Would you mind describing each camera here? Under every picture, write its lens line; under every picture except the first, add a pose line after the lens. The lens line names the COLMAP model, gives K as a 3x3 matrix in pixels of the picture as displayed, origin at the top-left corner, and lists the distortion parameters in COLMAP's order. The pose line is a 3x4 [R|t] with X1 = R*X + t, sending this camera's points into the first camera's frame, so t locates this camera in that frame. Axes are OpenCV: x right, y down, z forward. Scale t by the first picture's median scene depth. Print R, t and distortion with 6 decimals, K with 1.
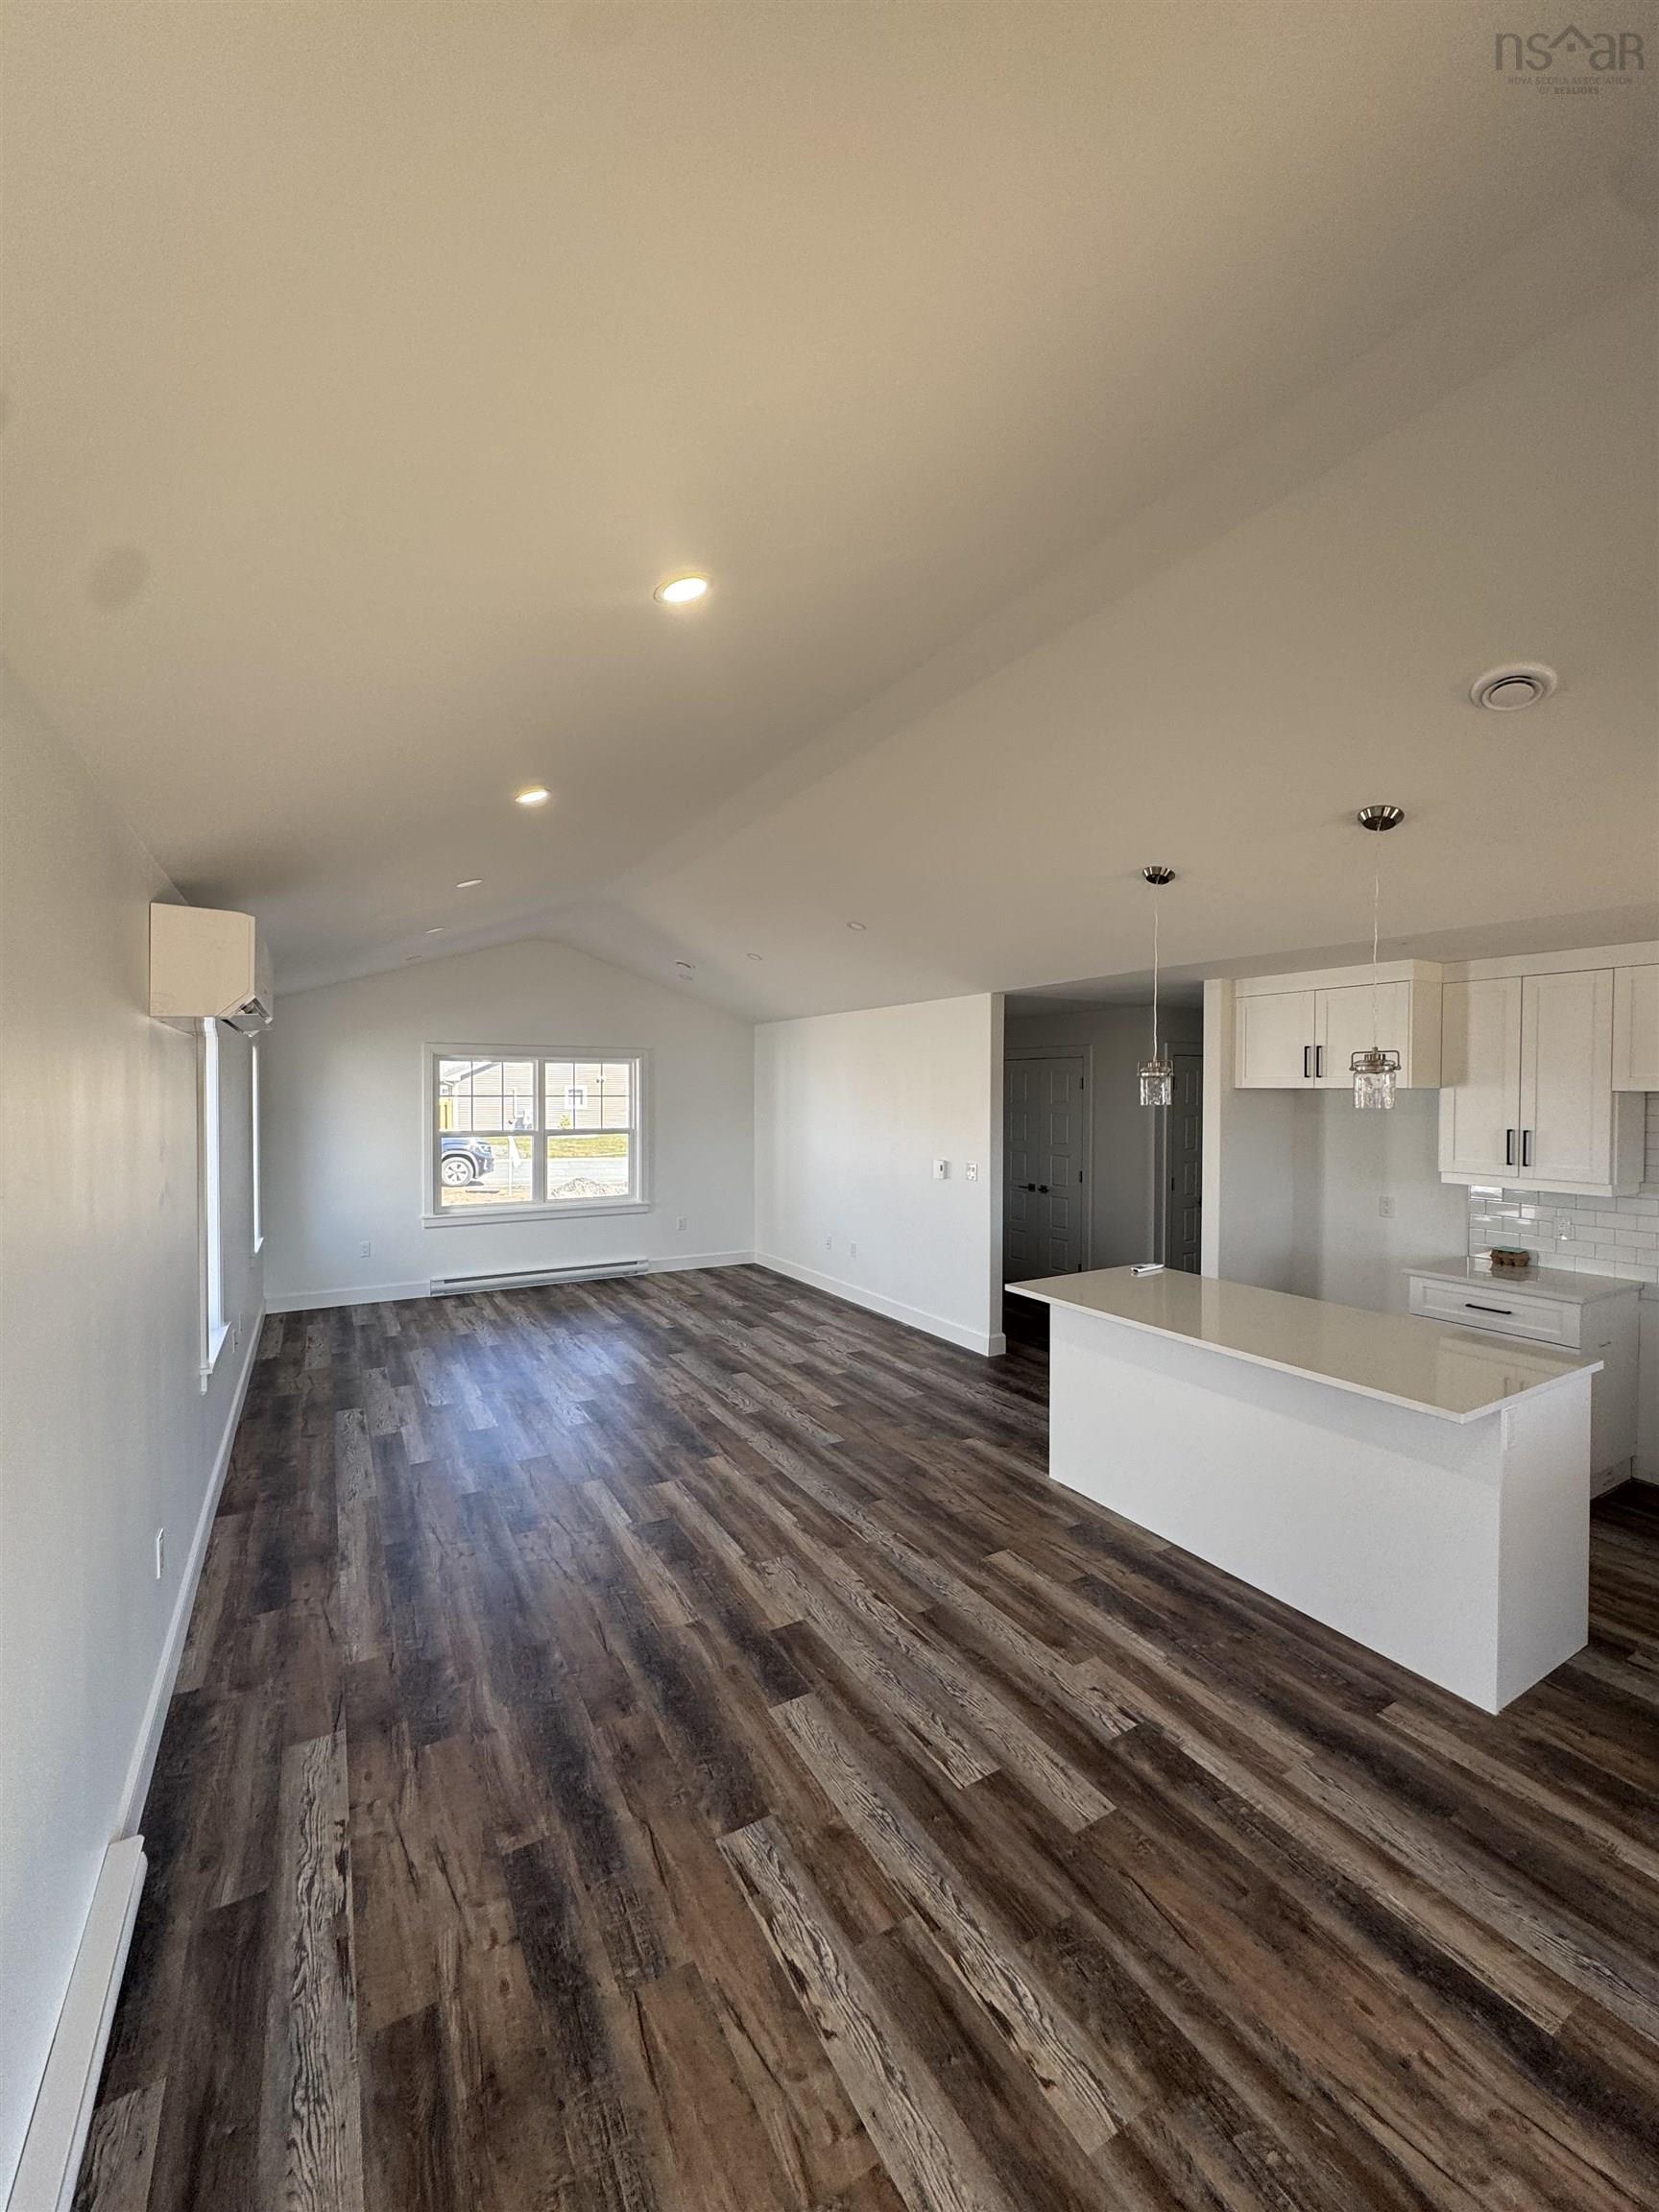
lens RADIAL K [[876.0, 0, 831.6], [0, 876.0, 1104.0], [0, 0, 1]] dist [-0.003674, 0.000740]
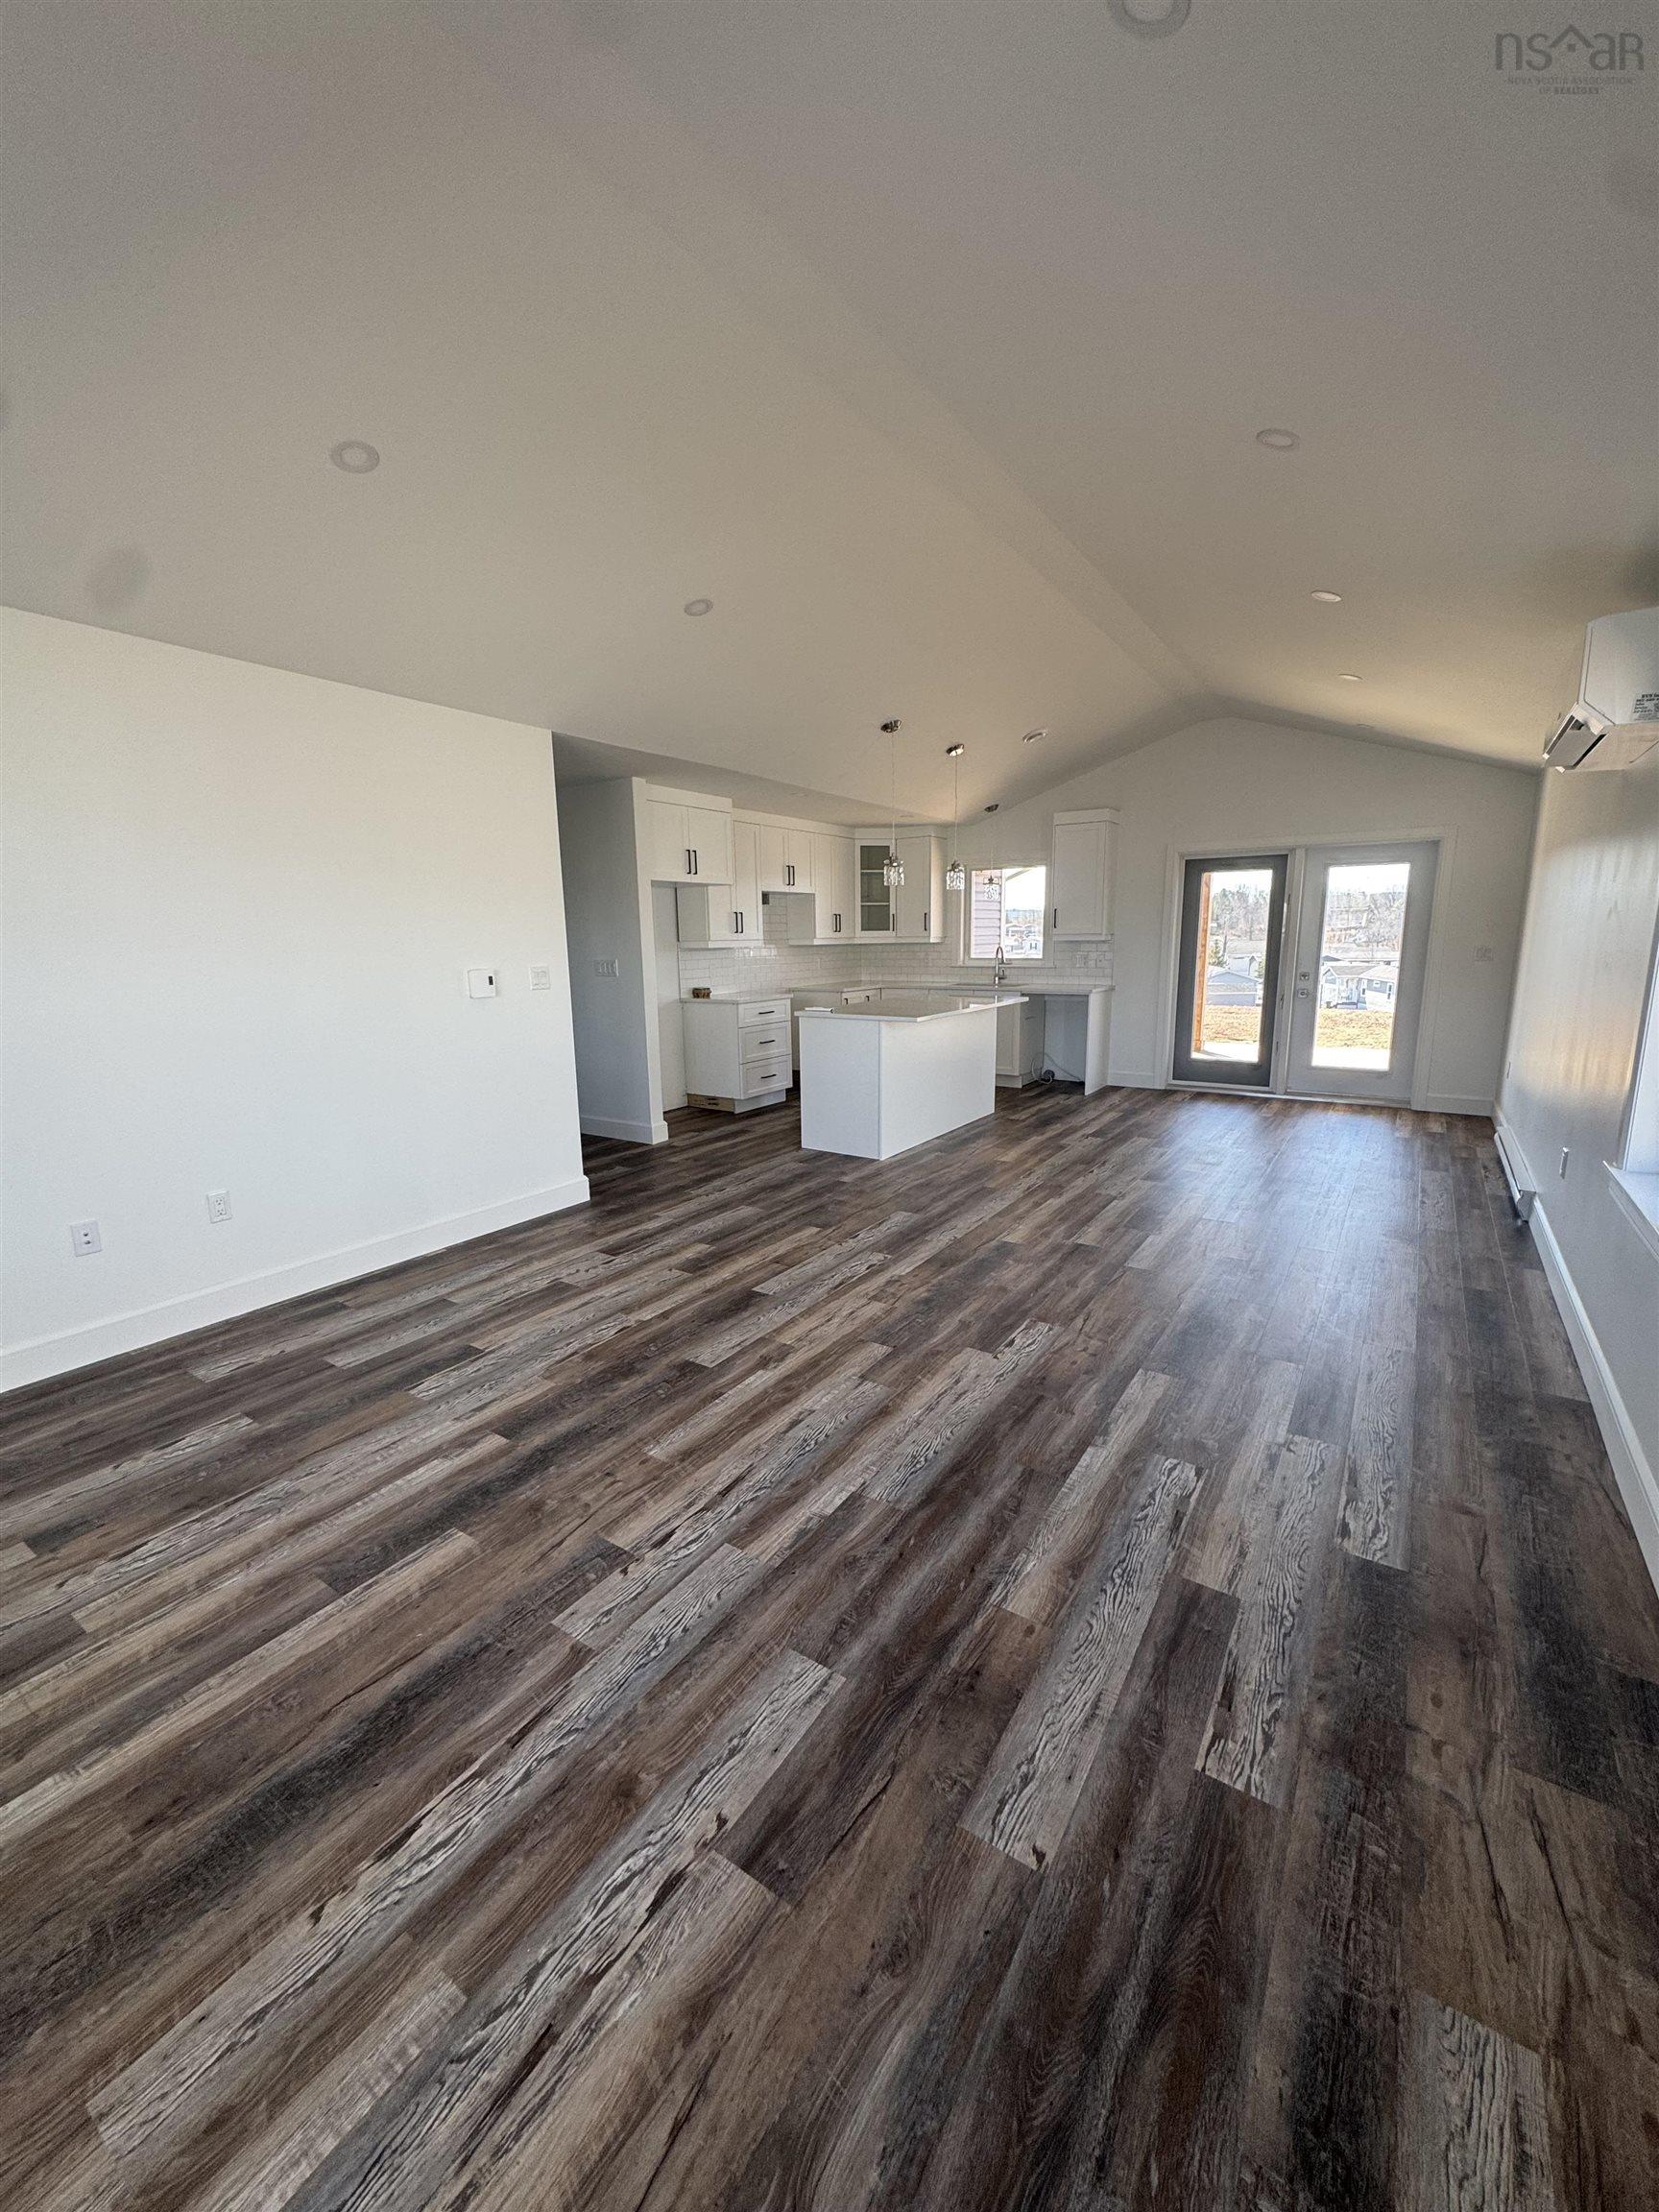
lens RADIAL K [[876.0, 0, 831.6], [0, 876.0, 1104.0], [0, 0, 1]] dist [-0.003674, 0.000740]
pose [[-0.440778, -0.167161, 0.881914, -1.029428], [0.028612, 0.979391, 0.199938, 0.069086], [-0.897160, 0.113362, -0.426912, 1.851701]]
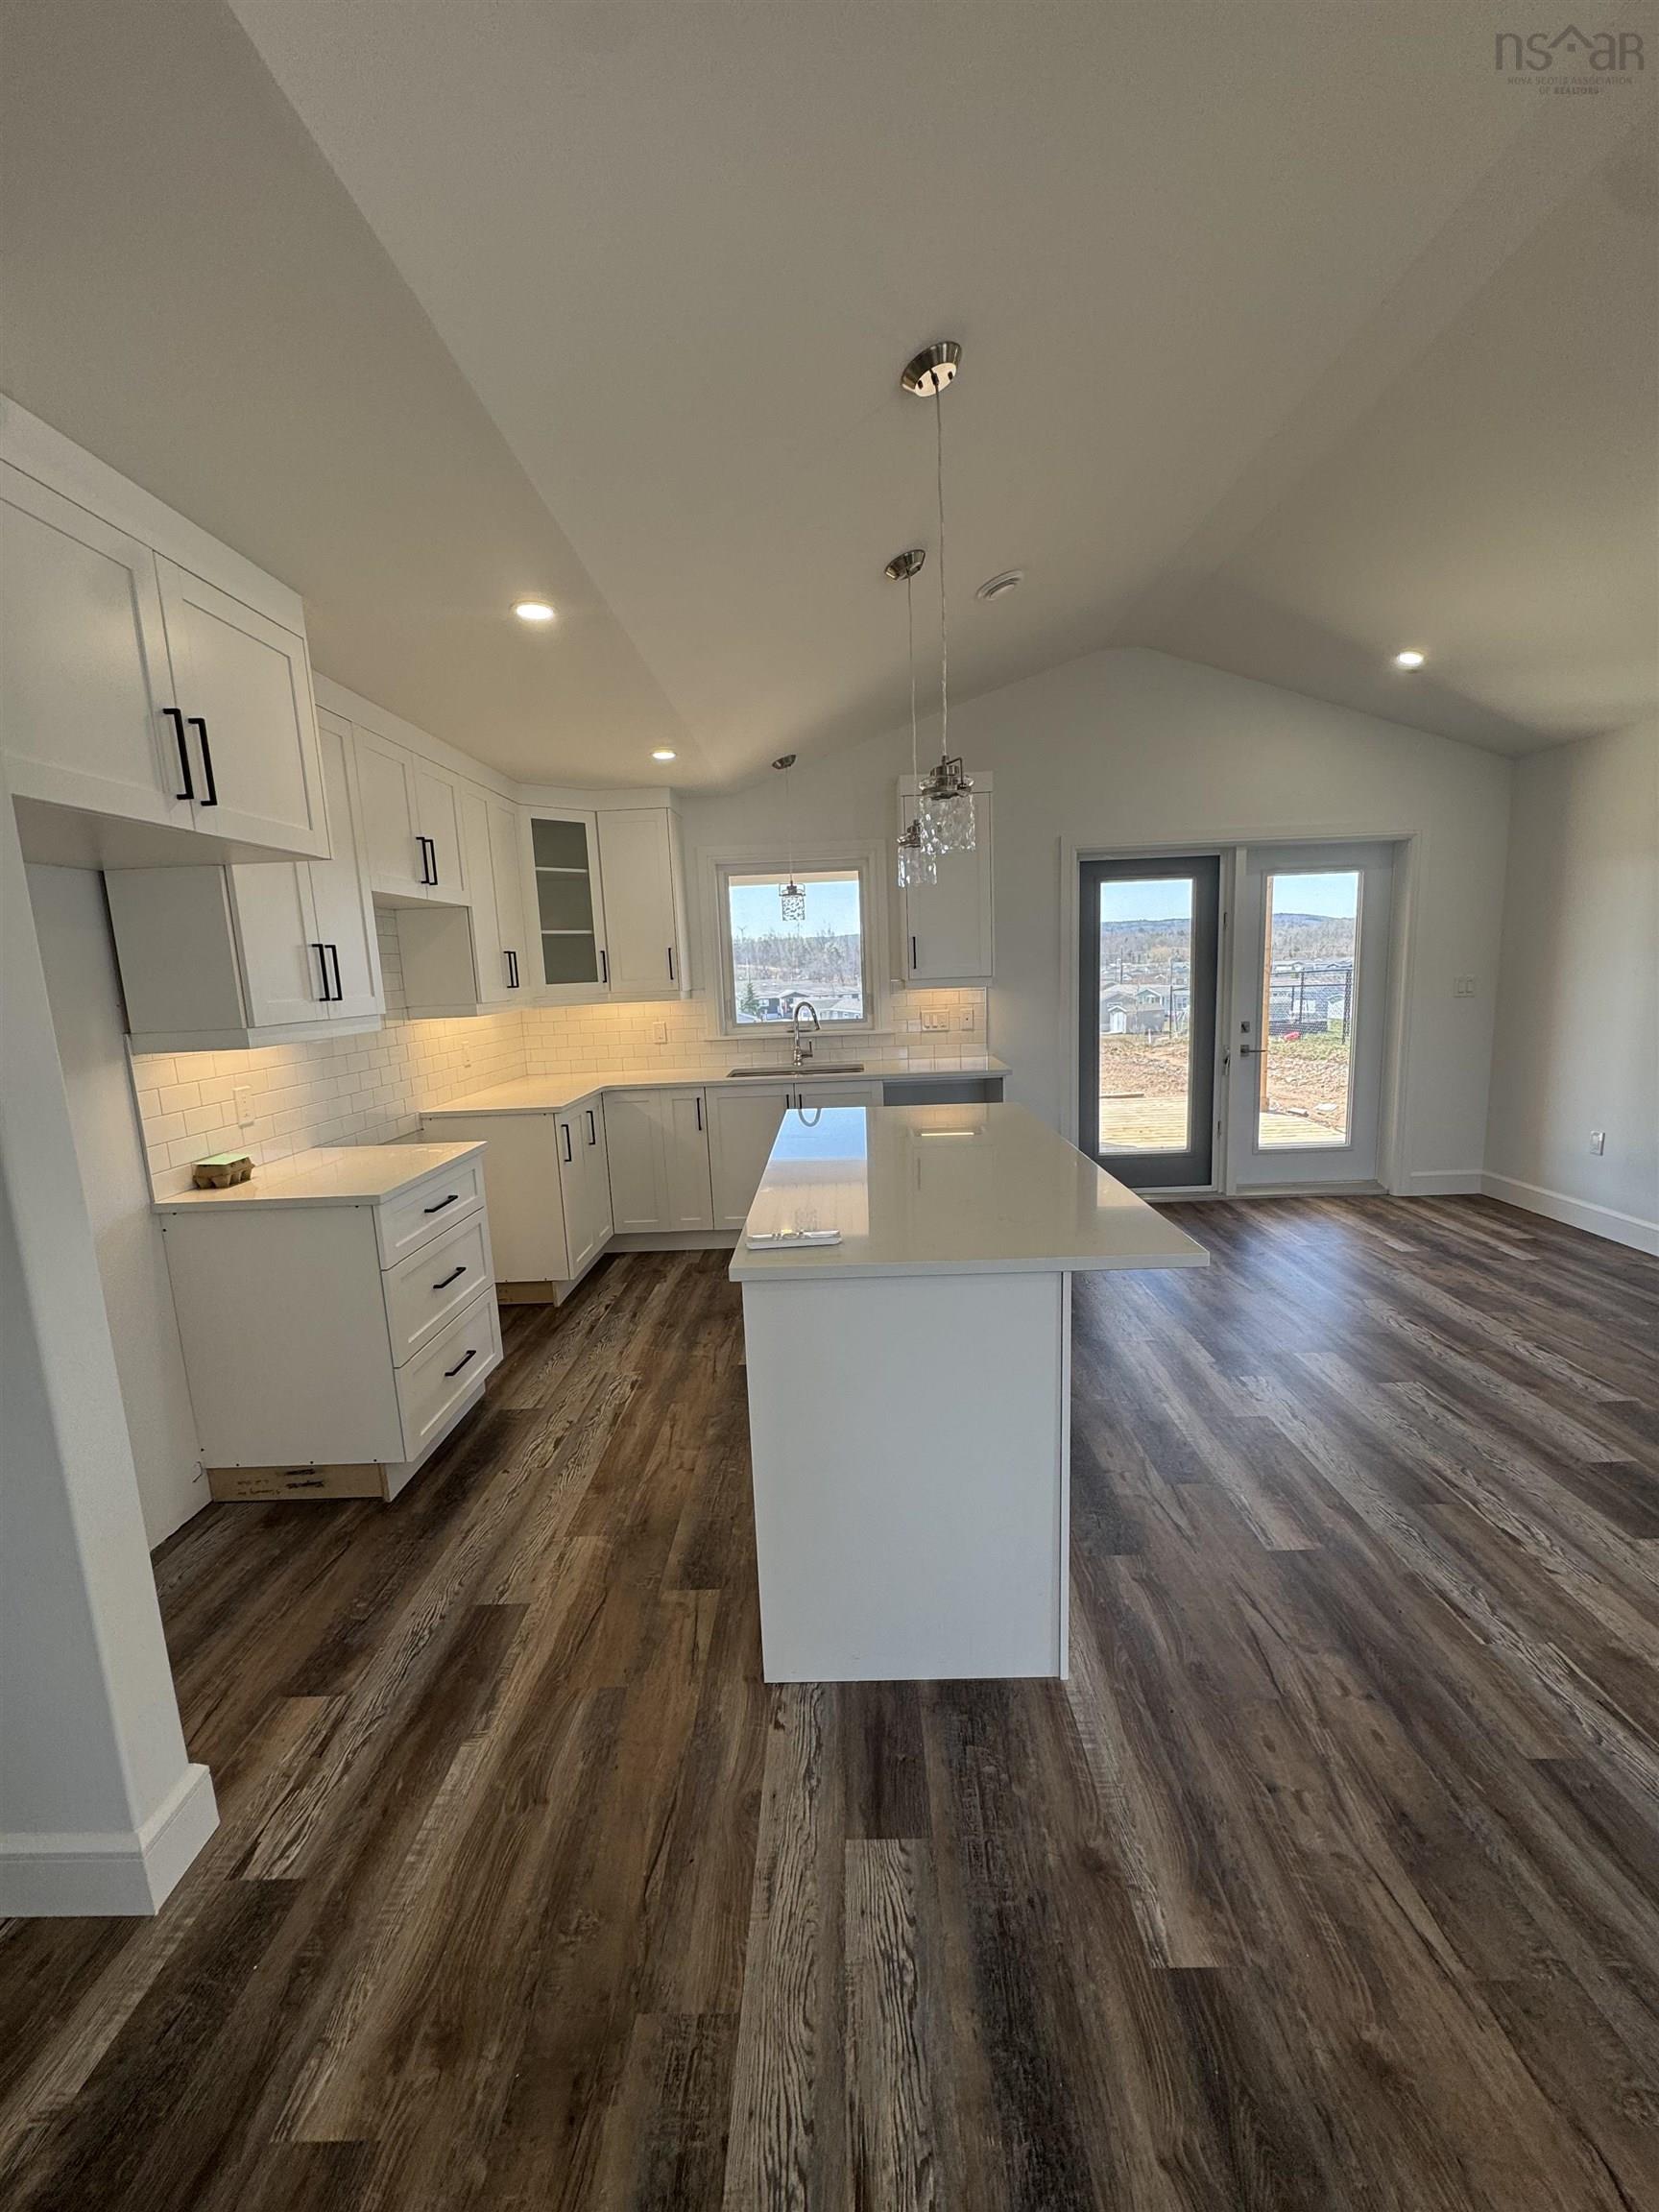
lens RADIAL K [[876.0, 0, 831.6], [0, 876.0, 1104.0], [0, 0, 1]] dist [-0.003674, 0.000740]
pose [[-0.855796, -0.049540, 0.514936, 0.152823], [0.046855, 0.983890, 0.172528, 0.058804], [-0.515187, 0.171776, -0.839687, 1.557665]]
